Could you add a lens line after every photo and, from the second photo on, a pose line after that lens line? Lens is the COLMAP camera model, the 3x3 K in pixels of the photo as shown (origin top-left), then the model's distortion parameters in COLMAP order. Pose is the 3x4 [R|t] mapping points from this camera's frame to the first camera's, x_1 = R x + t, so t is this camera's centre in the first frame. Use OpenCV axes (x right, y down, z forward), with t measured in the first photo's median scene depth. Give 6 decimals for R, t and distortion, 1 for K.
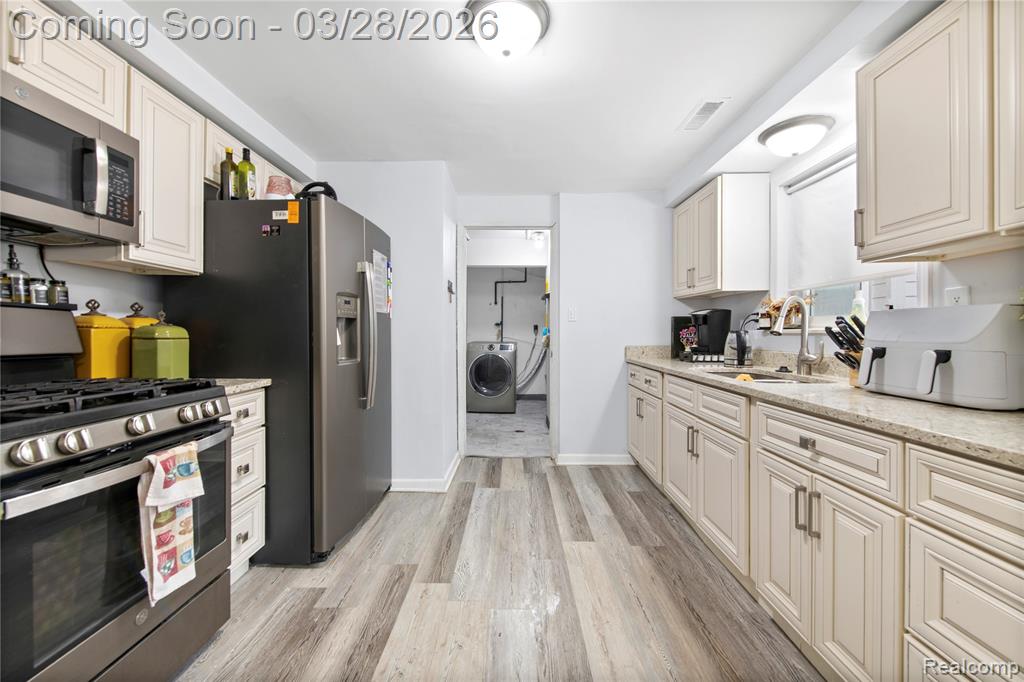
lens RADIAL K [[407.5, 0, 514.0], [0, 407.5, 339.0], [0, 0, 1]] dist [0.000794, -0.000221]
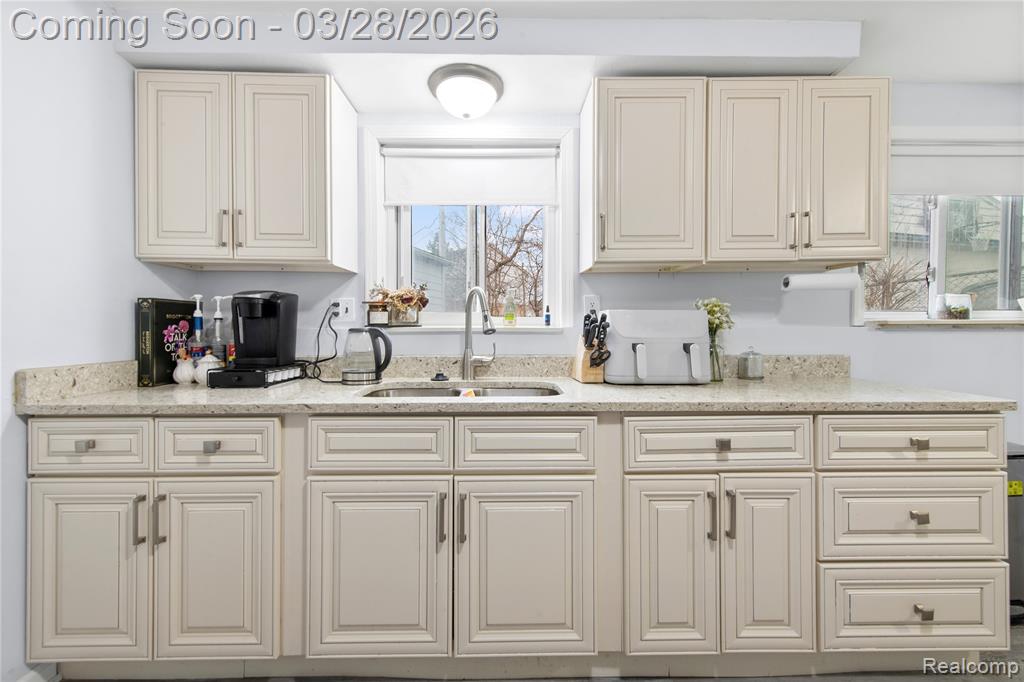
lens RADIAL K [[325.6, 0, 512.0], [0, 325.6, 341.0], [0, 0, 1]] dist [0.008129, 0.000009]
pose [[-0.013632, -0.038451, 0.999168, -0.015397], [0.019434, 0.999061, 0.038712, -0.017722], [-0.999718, 0.019946, -0.012872, 1.079559]]
